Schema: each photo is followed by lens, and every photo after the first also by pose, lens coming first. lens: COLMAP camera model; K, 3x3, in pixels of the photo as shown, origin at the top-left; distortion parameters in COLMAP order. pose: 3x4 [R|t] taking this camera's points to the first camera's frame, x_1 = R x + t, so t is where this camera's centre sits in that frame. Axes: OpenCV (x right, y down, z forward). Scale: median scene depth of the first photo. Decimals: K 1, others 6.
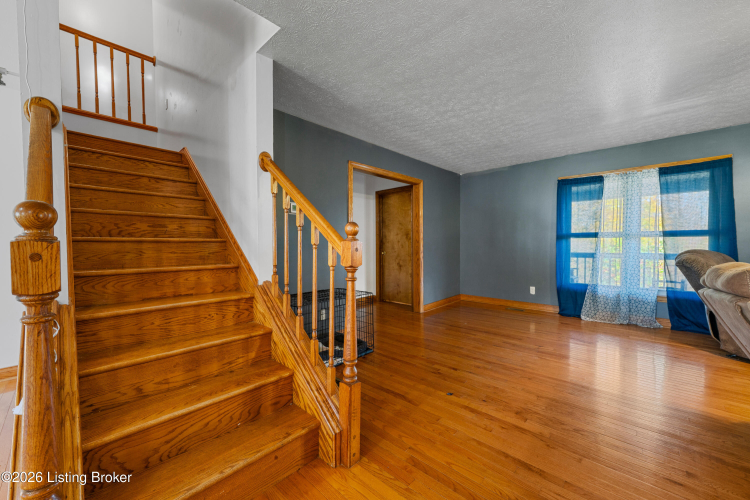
lens RADIAL K [[299.7, 0, 376.7], [0, 299.7, 251.1], [0, 0, 1]] dist [-0.013047, 0.000154]
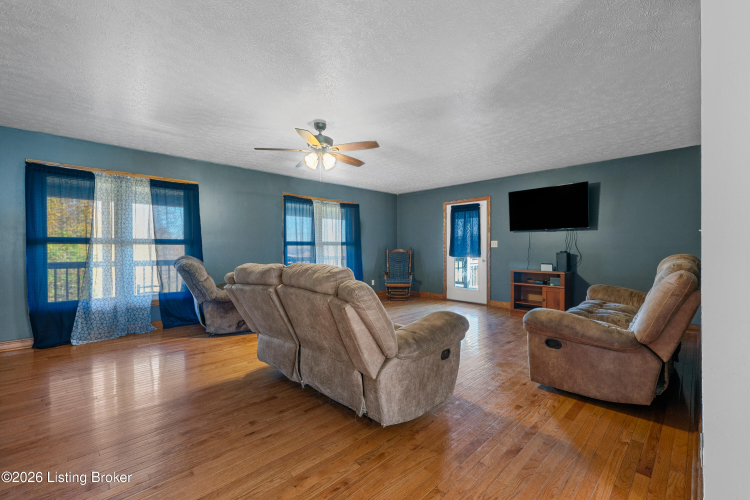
lens RADIAL K [[315.3, 0, 377.1], [0, 315.3, 252.4], [0, 0, 1]] dist [0.017217, 0.000037]
pose [[0.043643, -0.004229, 0.999038, -0.143163], [0.025991, 0.999657, 0.003096, -0.002358], [-0.998709, 0.025831, 0.043738, 0.140561]]
